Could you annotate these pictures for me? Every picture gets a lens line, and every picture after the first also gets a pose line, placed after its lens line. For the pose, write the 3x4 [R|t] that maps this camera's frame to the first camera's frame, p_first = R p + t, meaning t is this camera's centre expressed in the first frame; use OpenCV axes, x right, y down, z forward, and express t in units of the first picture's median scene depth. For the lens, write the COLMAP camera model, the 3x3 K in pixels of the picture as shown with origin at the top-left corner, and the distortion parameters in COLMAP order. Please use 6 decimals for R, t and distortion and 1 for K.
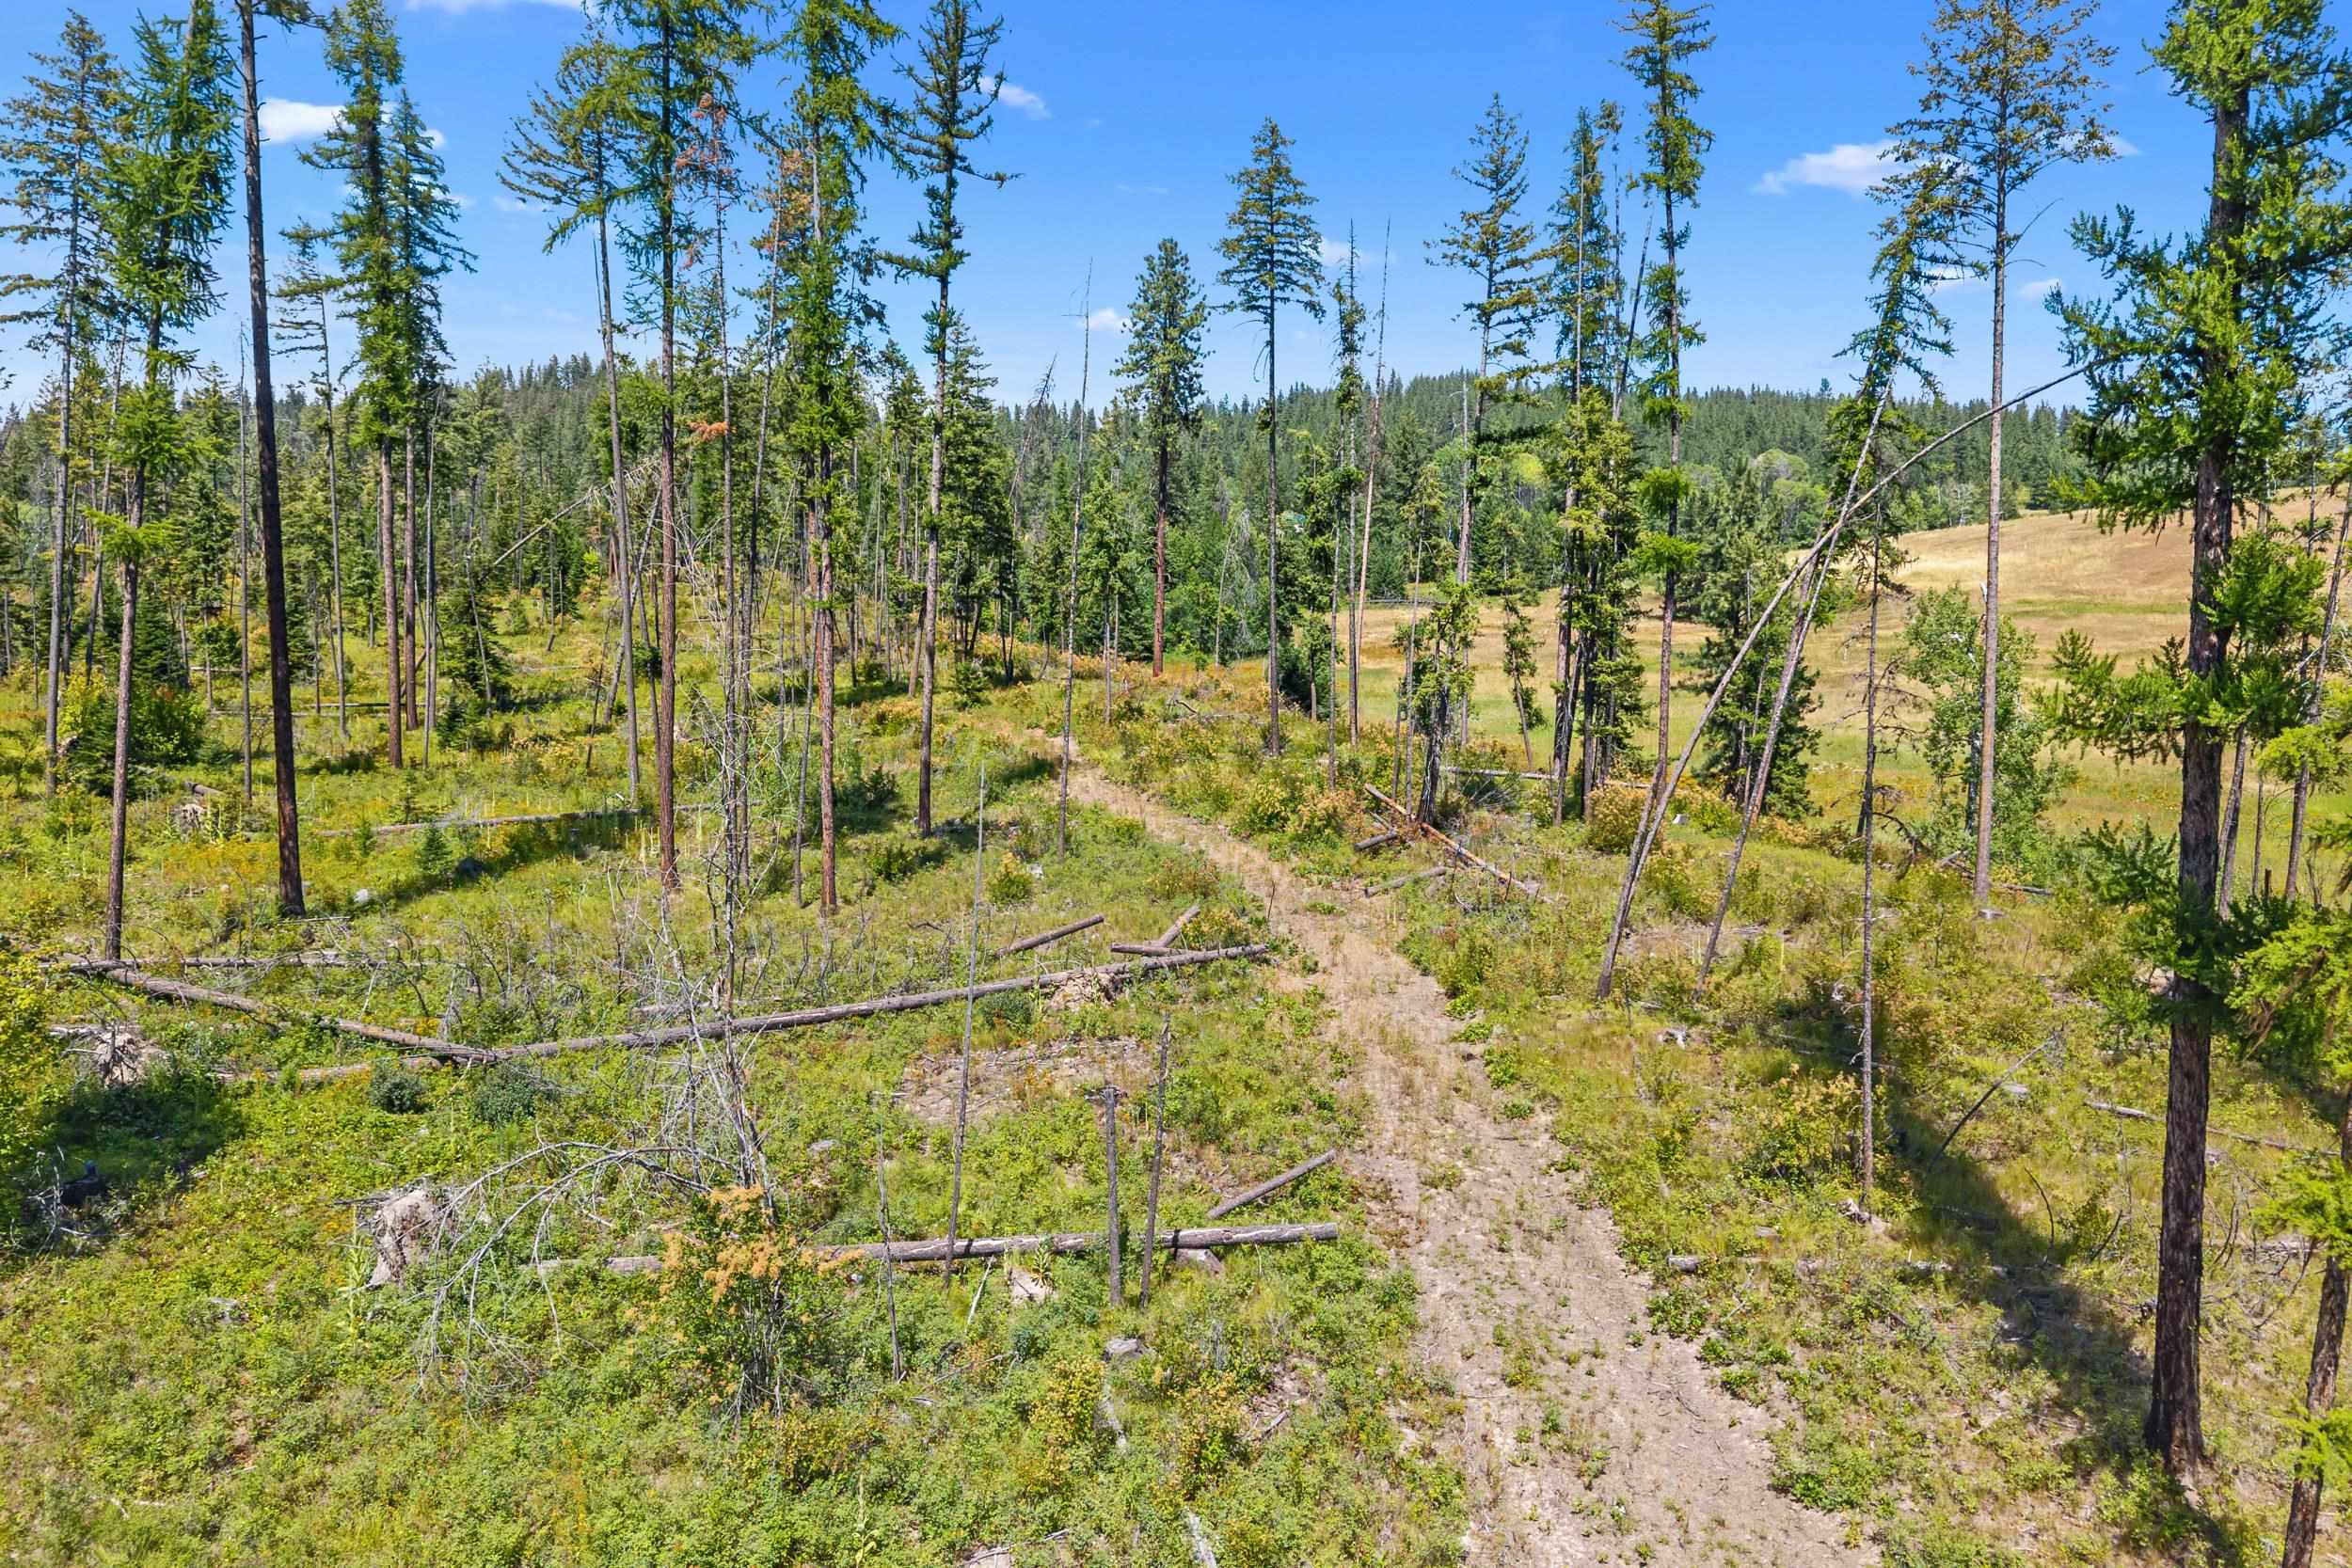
lens RADIAL K [[1662.4, 0, 1175.6], [0, 1662.4, 709.0], [0, 0, 1]] dist [0.048950, -0.003008]
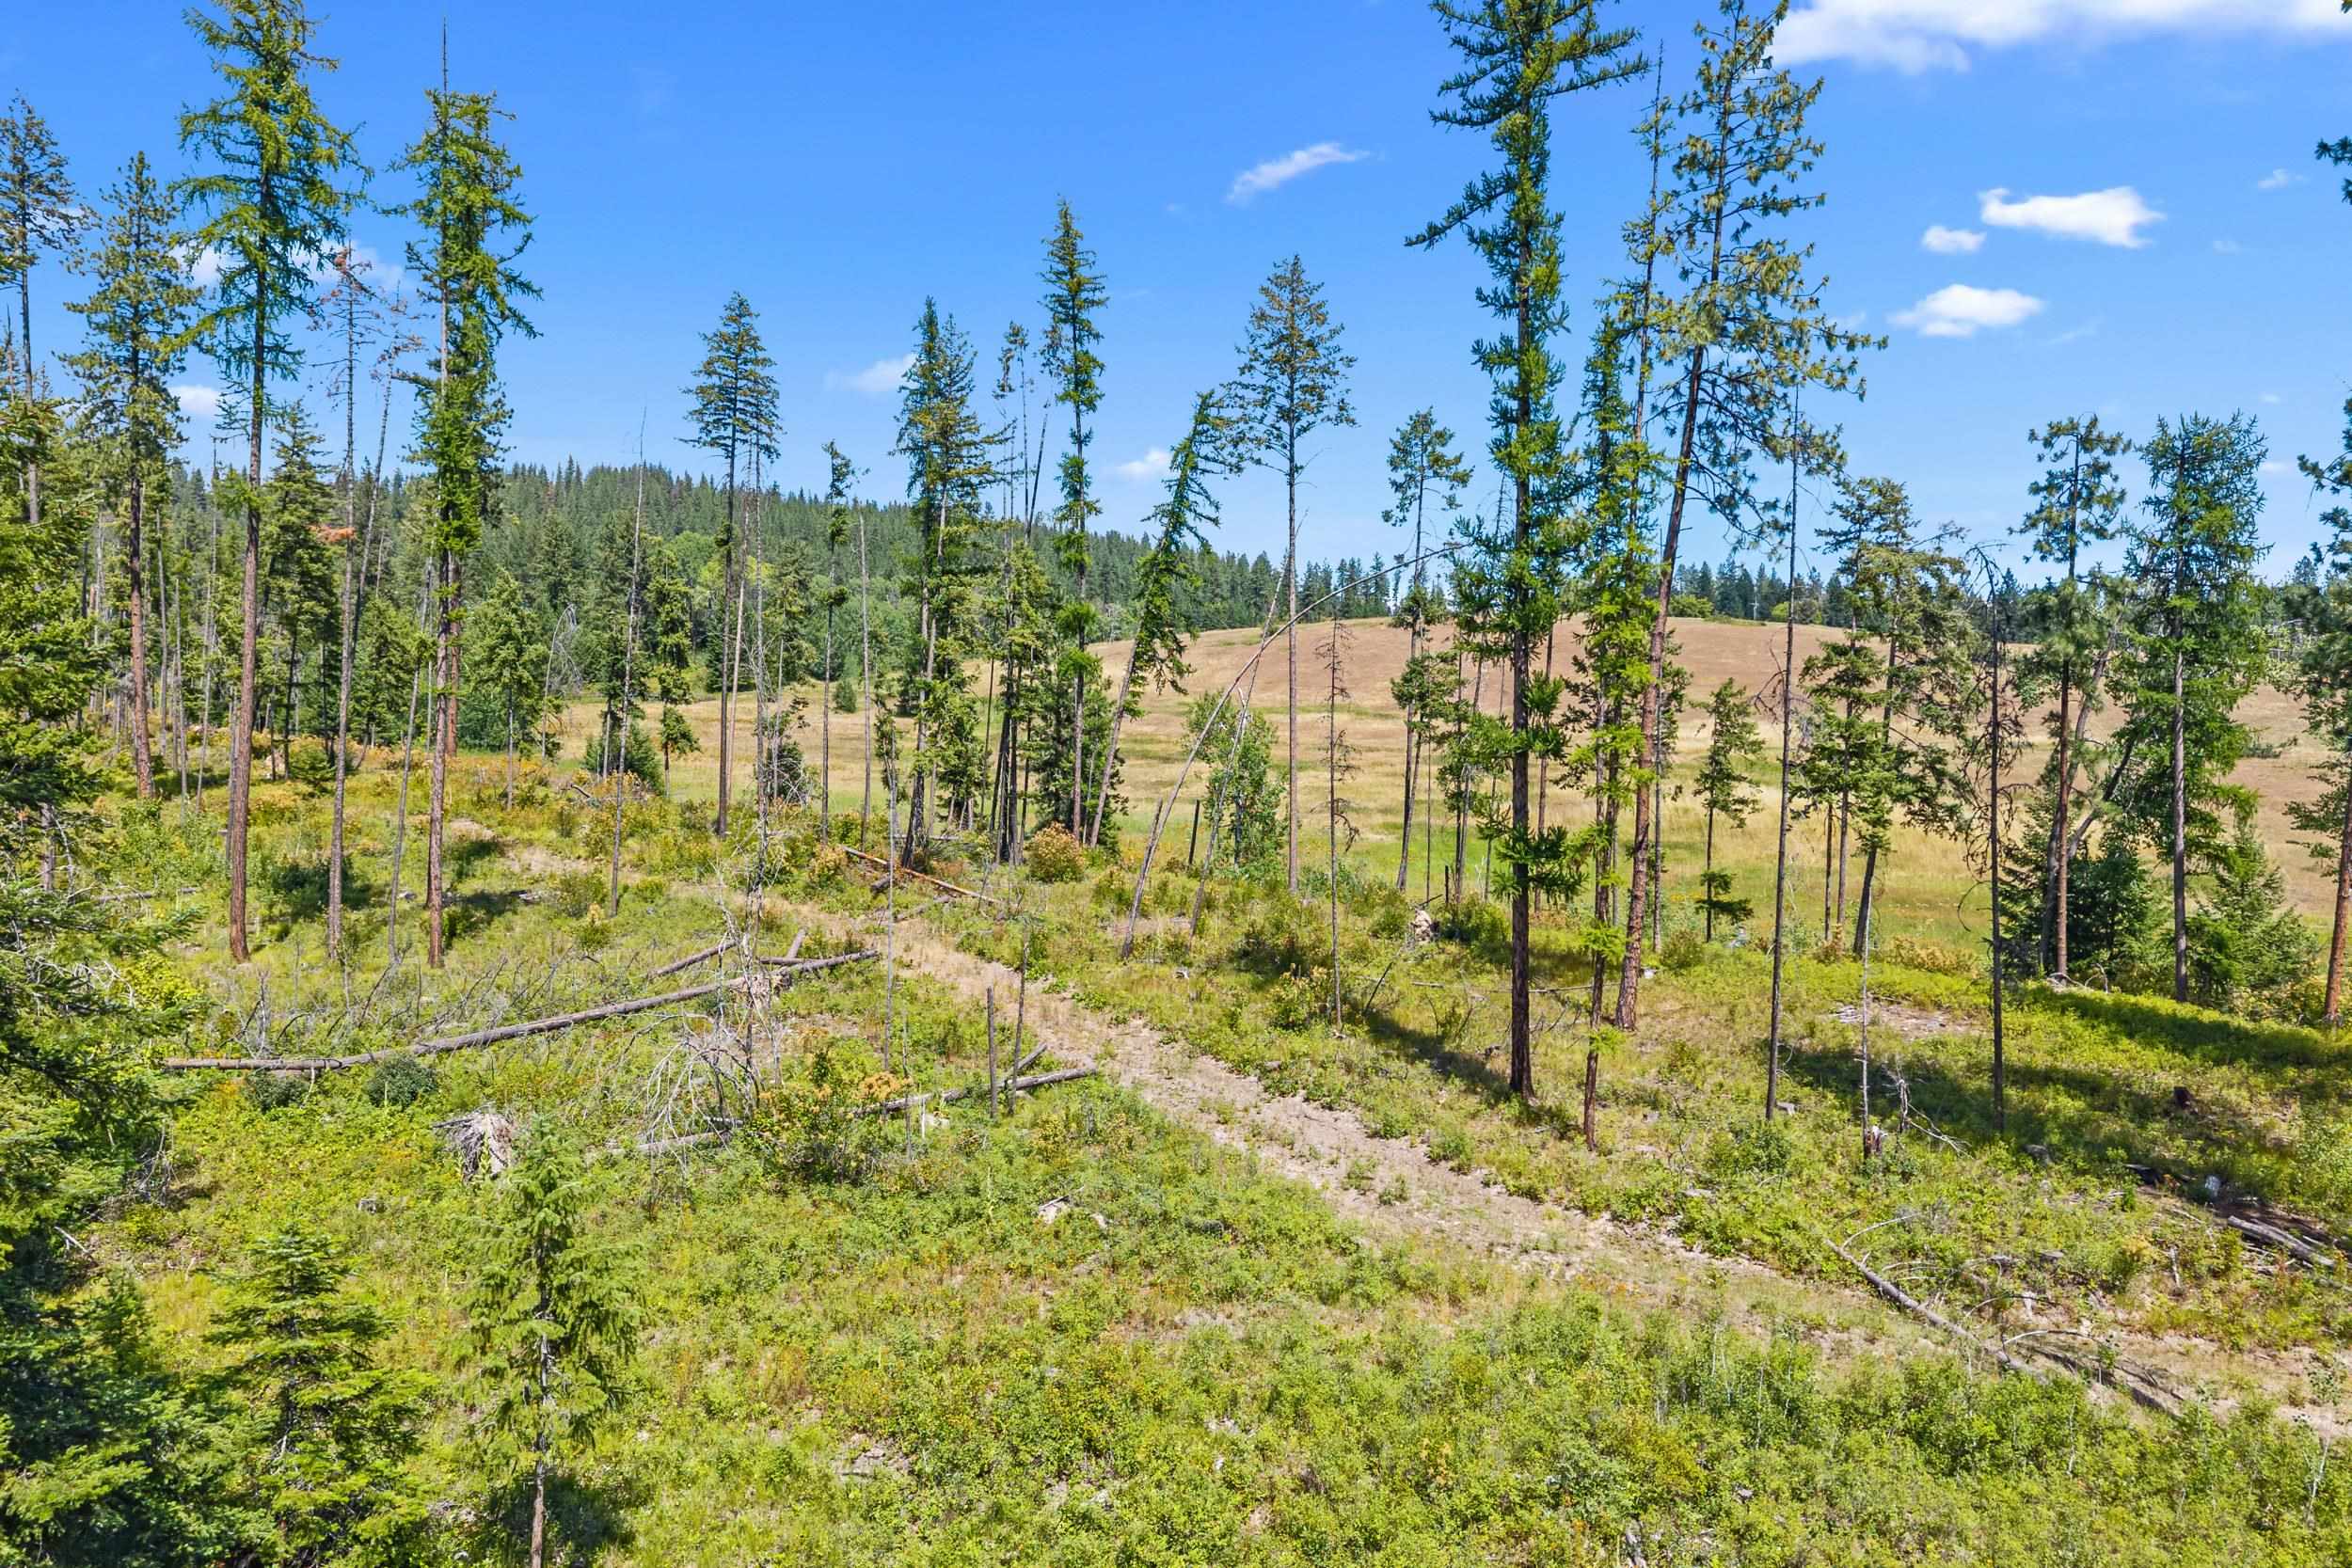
lens RADIAL K [[1788.2, 0, 1176.0], [0, 1788.2, 784.0], [0, 0, 1]] dist [0.042208, -0.048450]
pose [[0.860402, -0.010583, 0.509506, -0.339174], [0.019137, 0.999750, -0.011552, 0.021834], [-0.509257, 0.019690, 0.860389, -0.269519]]
